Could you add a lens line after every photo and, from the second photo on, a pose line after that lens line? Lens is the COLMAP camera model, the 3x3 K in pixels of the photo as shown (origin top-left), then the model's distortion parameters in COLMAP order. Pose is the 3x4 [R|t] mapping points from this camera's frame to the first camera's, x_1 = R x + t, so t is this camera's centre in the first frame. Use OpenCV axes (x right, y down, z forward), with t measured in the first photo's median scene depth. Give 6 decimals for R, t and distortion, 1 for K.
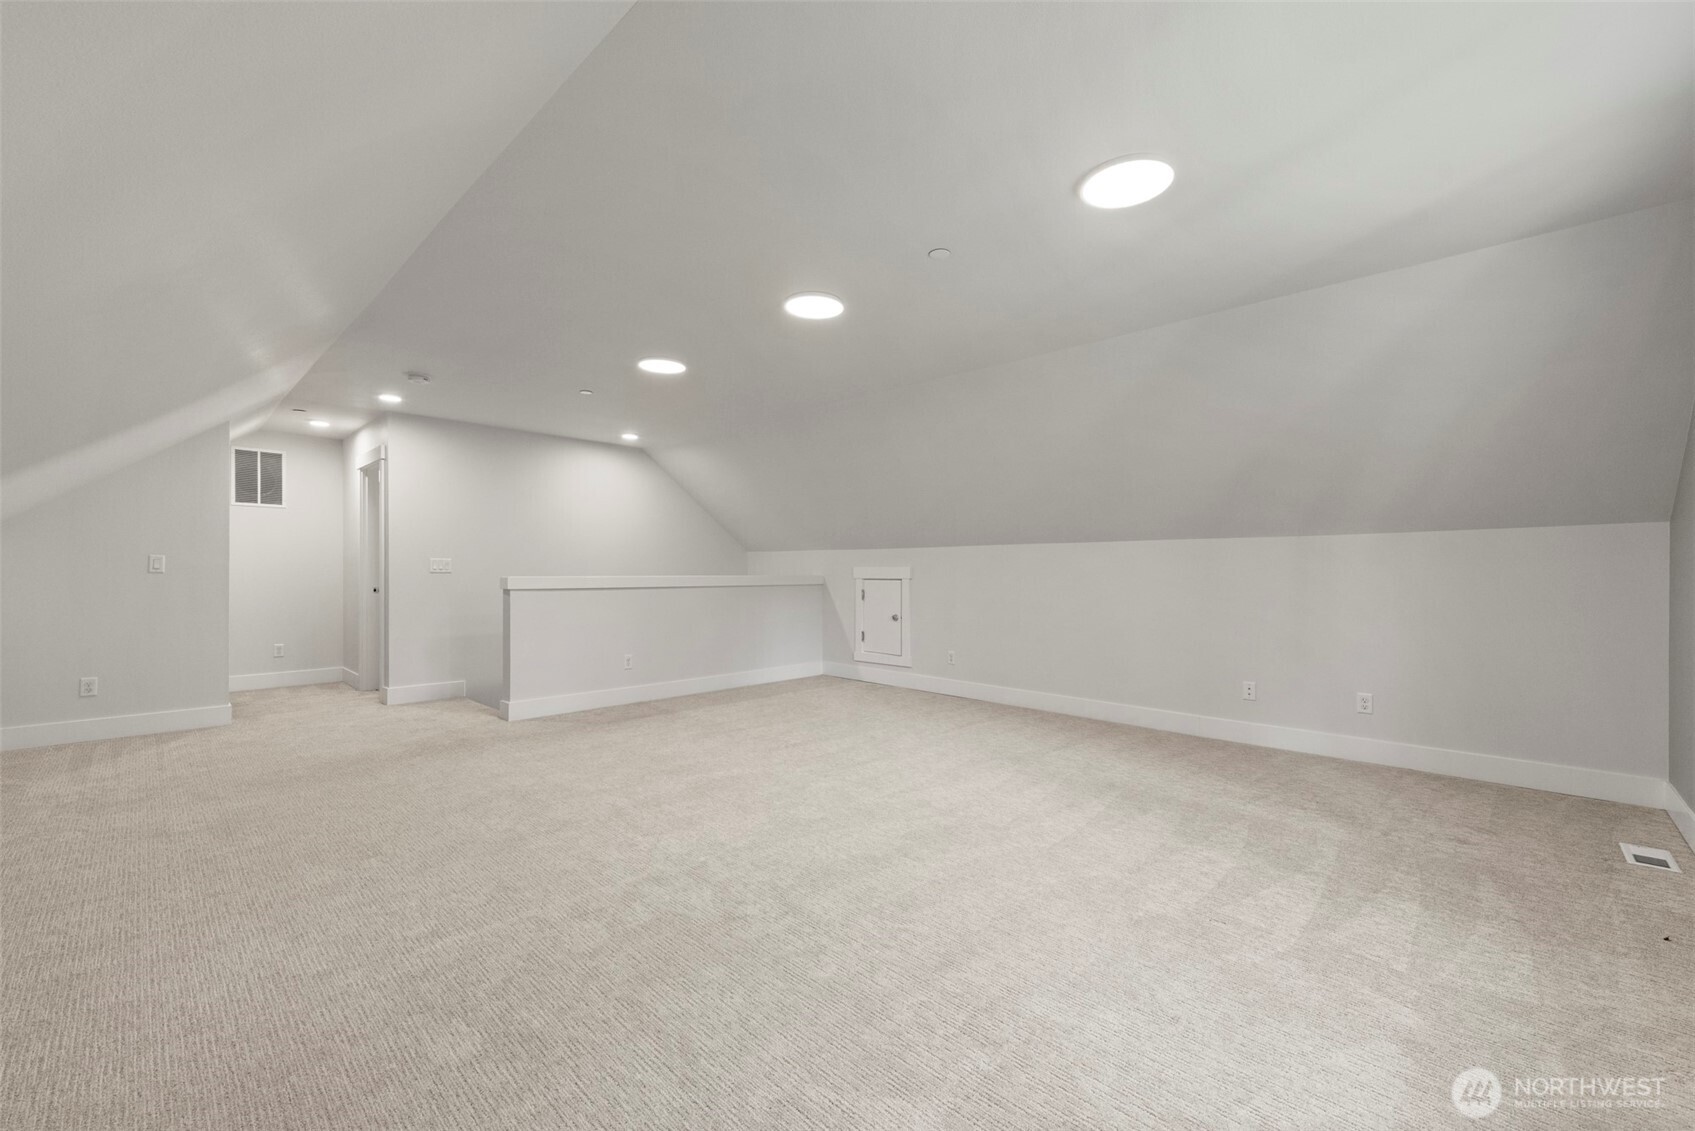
lens RADIAL K [[673.0, 0, 847.1], [0, 673.0, 568.4], [0, 0, 1]] dist [0.002628, 0.000091]
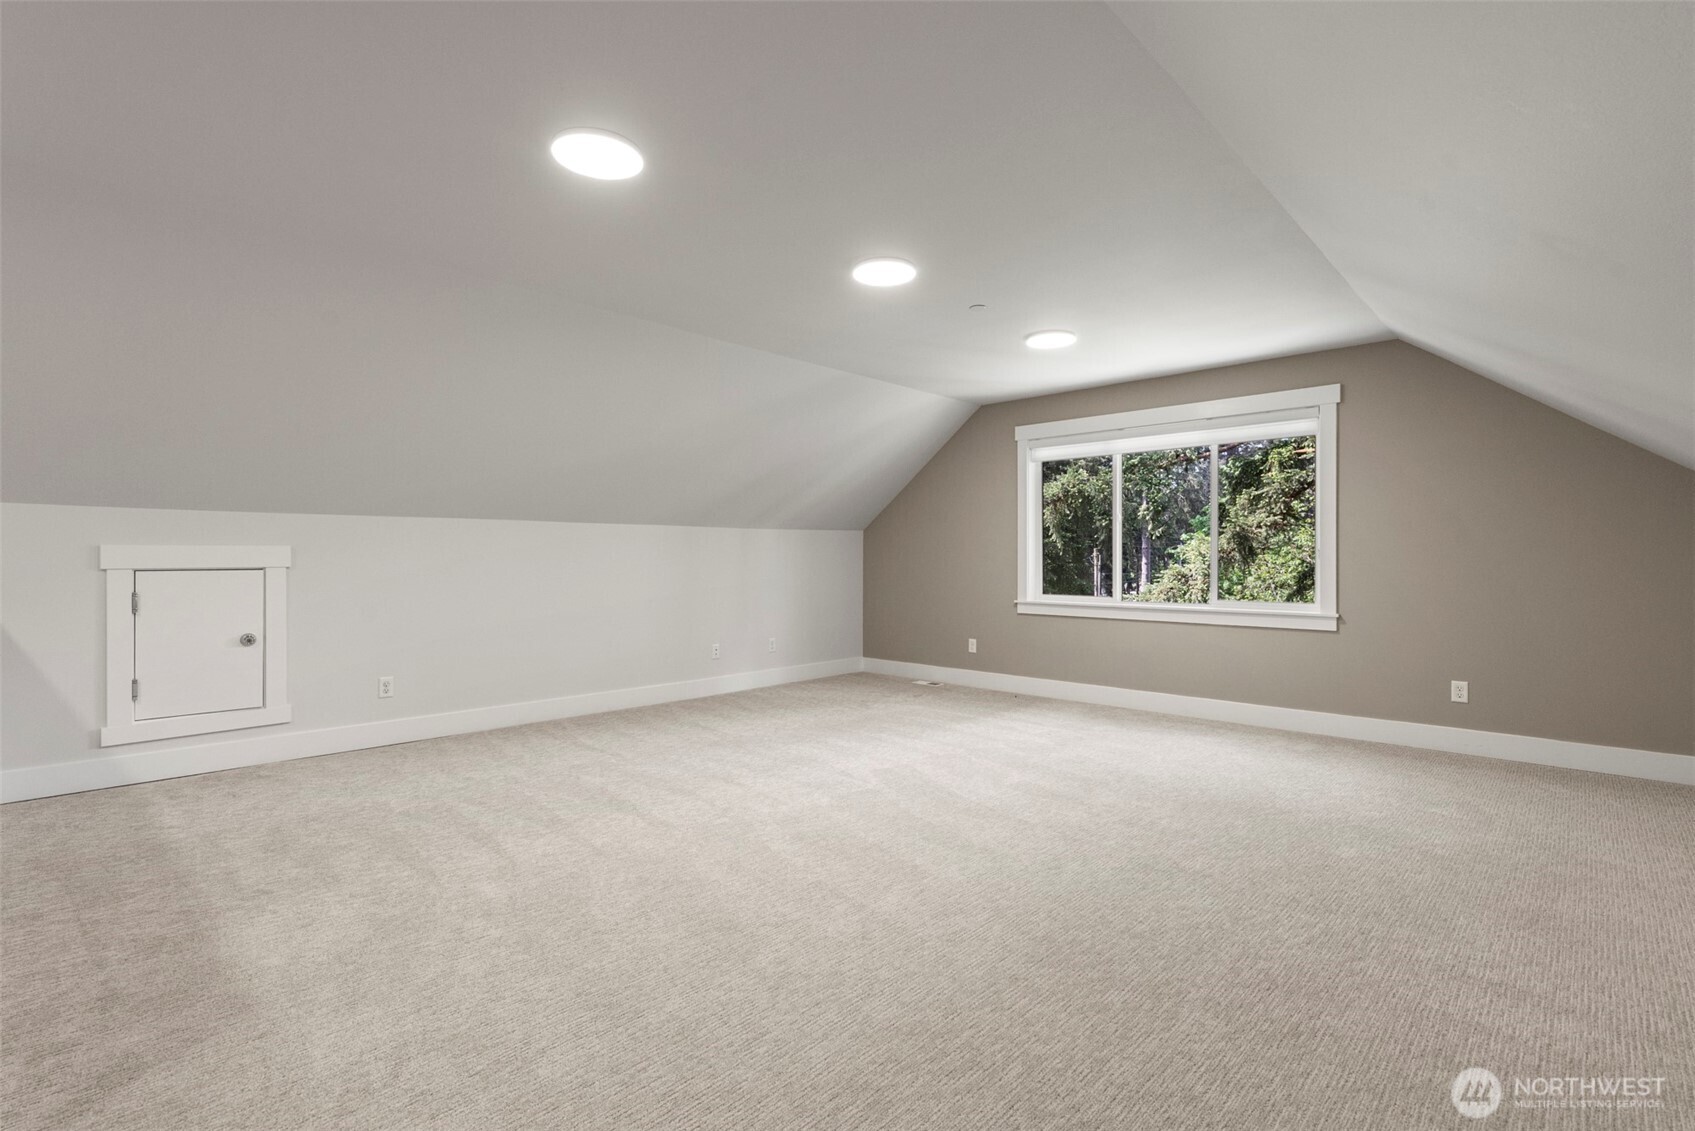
lens RADIAL K [[752.0, 0, 847.1], [0, 752.0, 561.6], [0, 0, 1]] dist [0.004958, 0.000170]
pose [[0.013159, -0.010966, 0.999853, -0.530929], [-0.005803, 0.999922, 0.011043, 0.000764], [-0.999897, -0.005947, 0.013094, 0.511426]]
